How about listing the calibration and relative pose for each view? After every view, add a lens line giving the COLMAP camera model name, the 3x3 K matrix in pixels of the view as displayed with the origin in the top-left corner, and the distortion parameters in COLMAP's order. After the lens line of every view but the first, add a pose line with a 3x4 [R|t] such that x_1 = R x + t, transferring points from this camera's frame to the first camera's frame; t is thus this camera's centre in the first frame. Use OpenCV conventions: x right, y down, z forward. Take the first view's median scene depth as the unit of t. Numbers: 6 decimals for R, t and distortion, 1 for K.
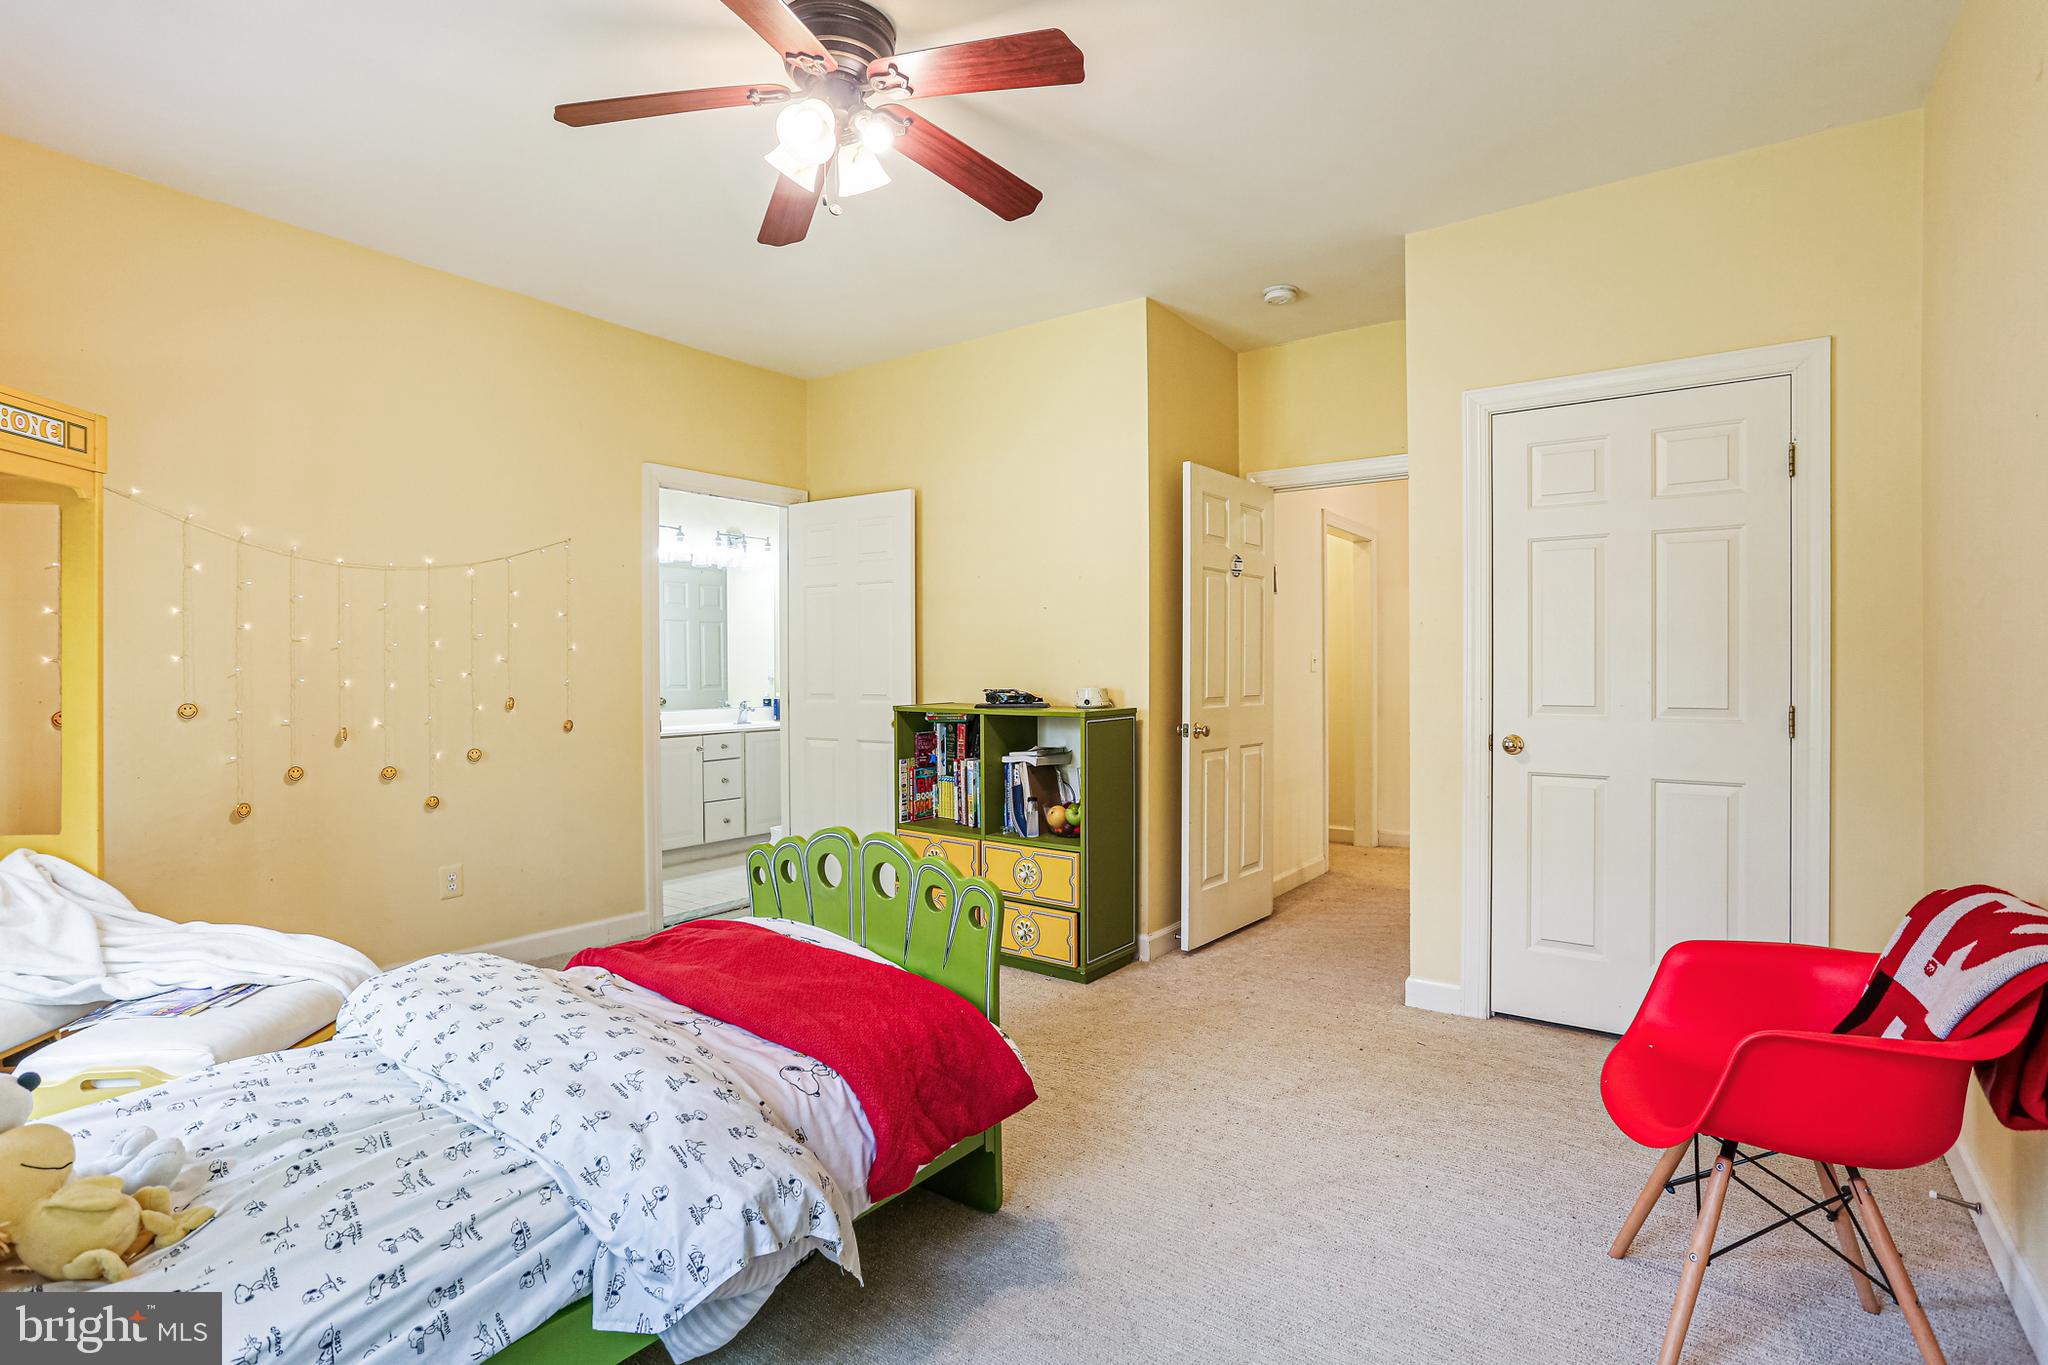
lens RADIAL K [[991.3, 0, 1026.0], [0, 991.3, 669.7], [0, 0, 1]] dist [-0.024835, 0.009335]
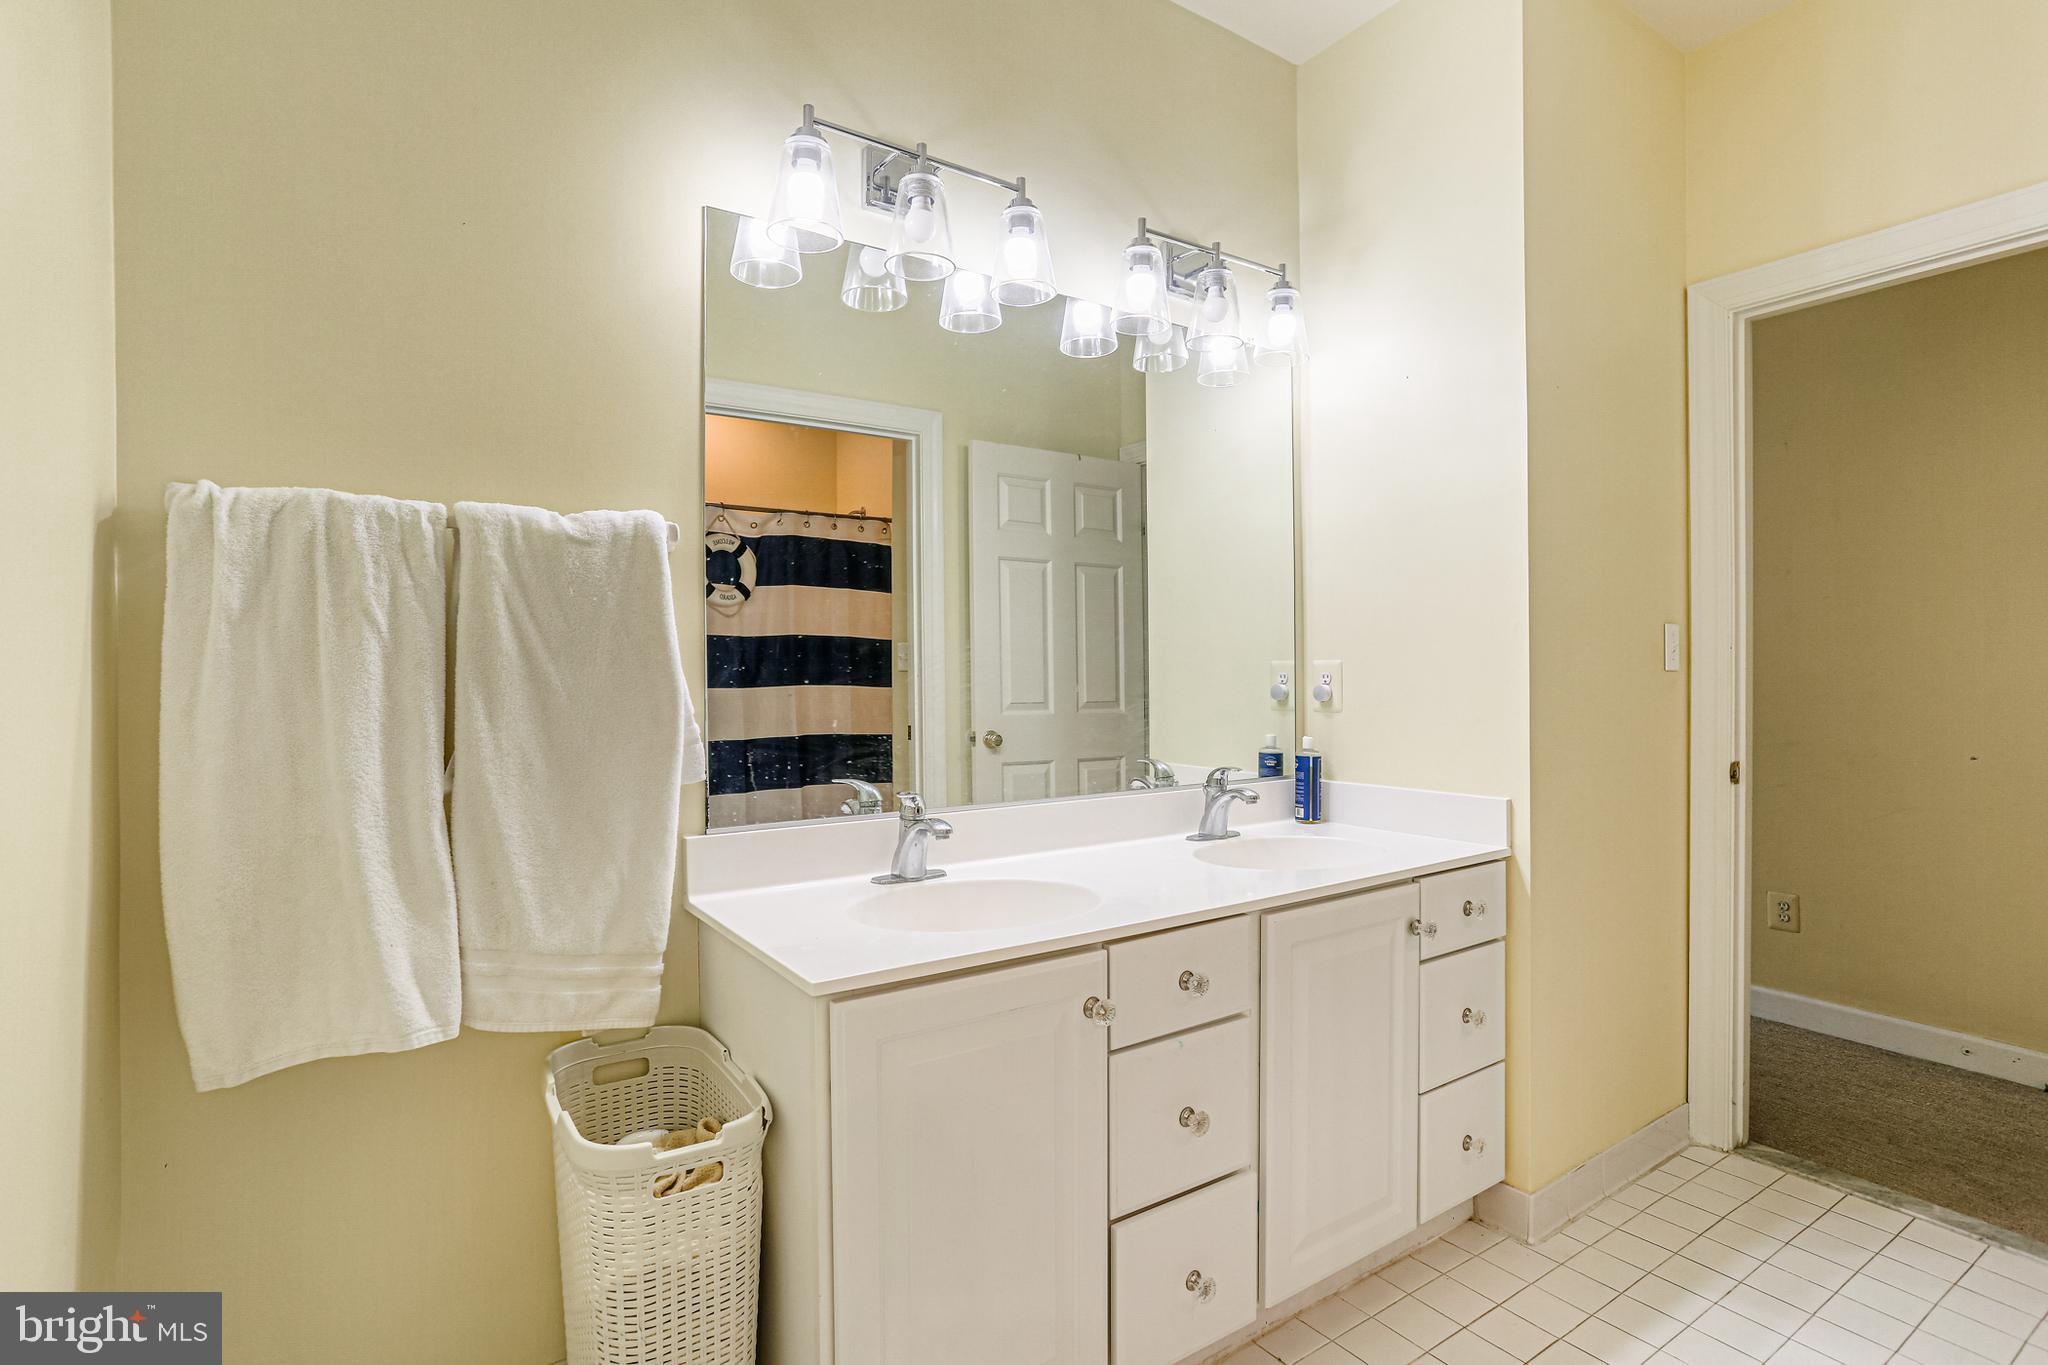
lens RADIAL K [[991.3, 0, 1024.8], [0, 991.3, 673.5], [0, 0, 1]] dist [-0.024835, 0.009335]
pose [[0.936696, 0.000105, -0.350143, -0.256190], [0.000383, 0.999999, 0.001325, 0.001798], [0.350142, -0.001375, 0.936695, 0.753540]]
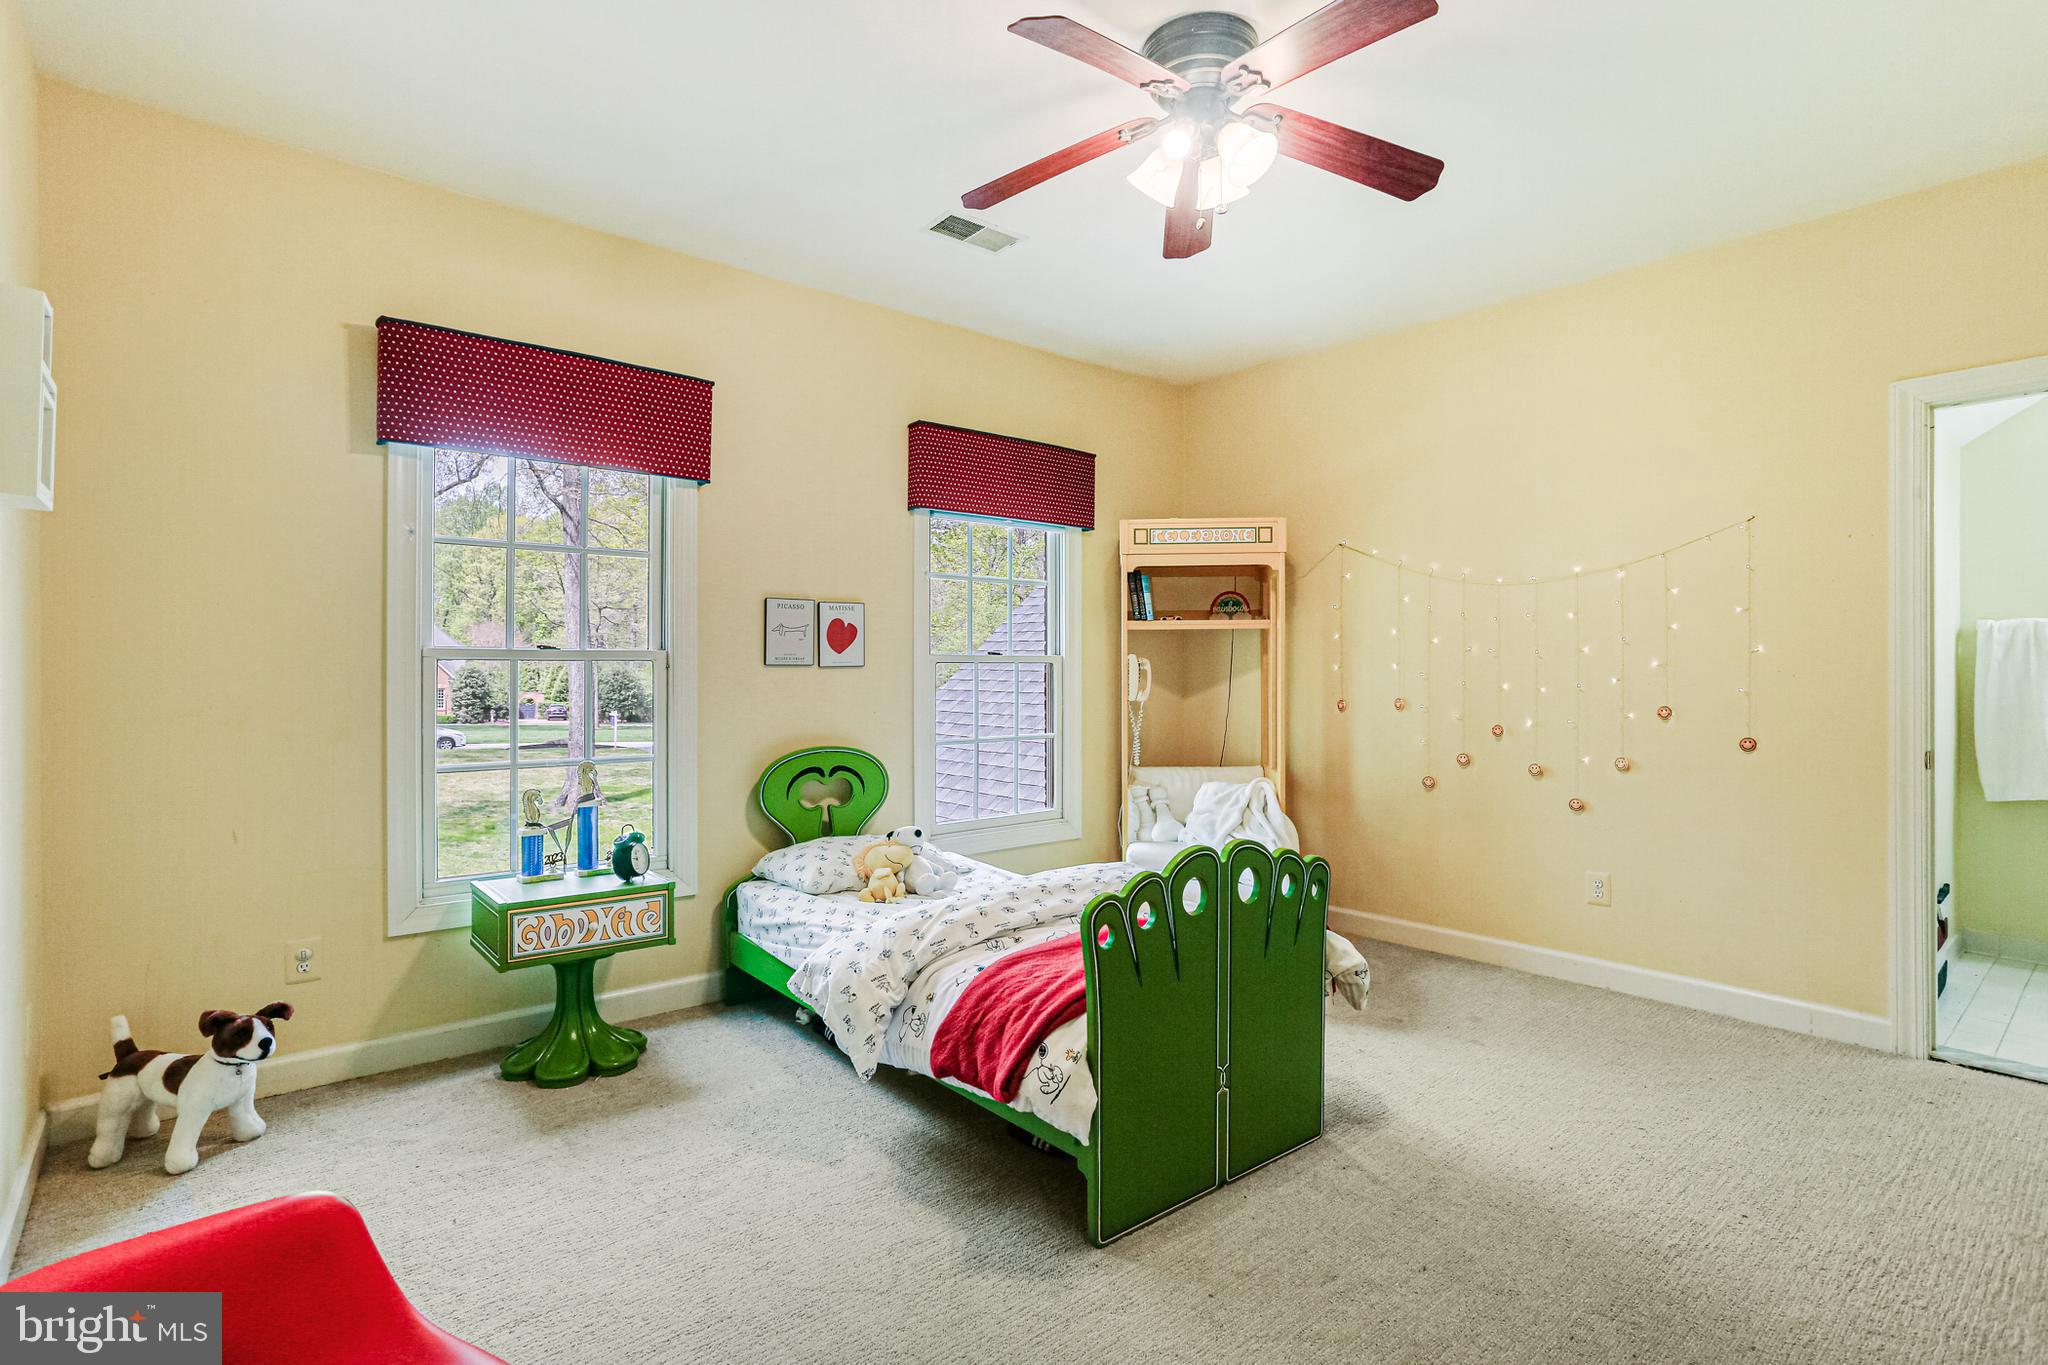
lens RADIAL K [[991.3, 0, 1024.4], [0, 991.3, 674.2], [0, 0, 1]] dist [-0.024835, 0.009335]
pose [[-0.241076, 0.003512, -0.970500, 0.314168], [-0.005371, 0.999973, 0.004953, -0.001790], [0.970491, 0.006406, -0.241051, 0.407968]]
